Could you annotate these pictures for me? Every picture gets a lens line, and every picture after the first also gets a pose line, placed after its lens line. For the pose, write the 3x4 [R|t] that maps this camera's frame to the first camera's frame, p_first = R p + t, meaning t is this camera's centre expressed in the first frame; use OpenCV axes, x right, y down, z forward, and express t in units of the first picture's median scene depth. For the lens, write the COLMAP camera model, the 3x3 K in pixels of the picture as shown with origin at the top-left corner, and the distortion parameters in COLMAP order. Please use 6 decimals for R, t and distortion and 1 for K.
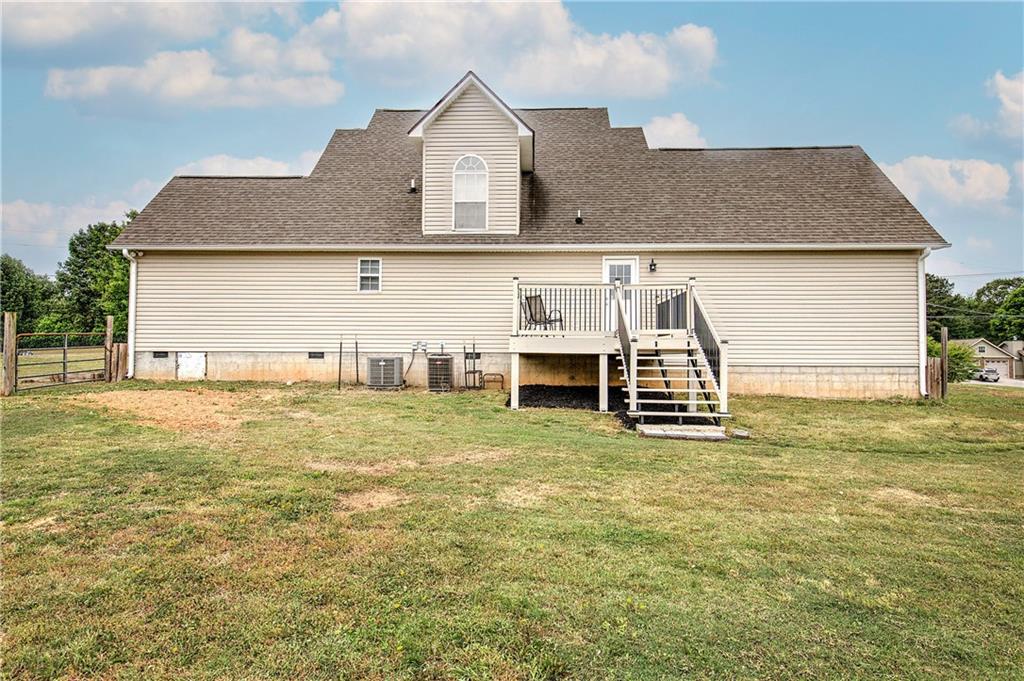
lens RADIAL K [[561.8, 0, 512.4], [0, 561.8, 343.0], [0, 0, 1]] dist [0.008566, -0.002670]
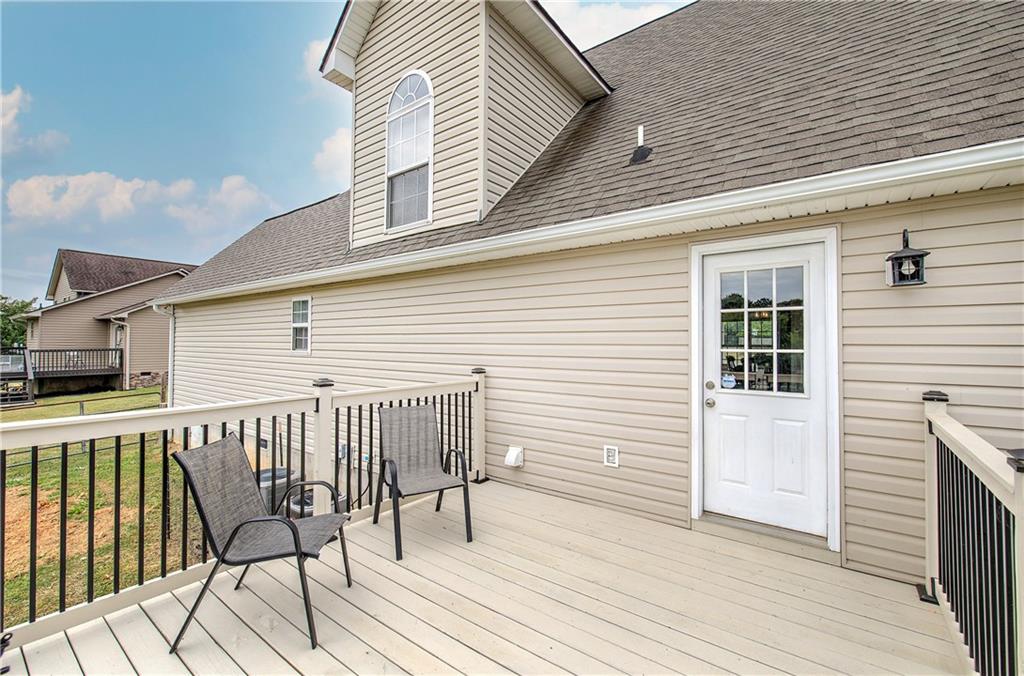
lens RADIAL K [[431.8, 0, 514.4], [0, 431.8, 331.5], [0, 0, 1]] dist [-0.008165, 0.002363]
pose [[0.827810, -0.018882, -0.560690, 0.209011], [0.023874, 0.999714, 0.001583, -0.109750], [0.560500, -0.014696, 0.828024, 0.742047]]
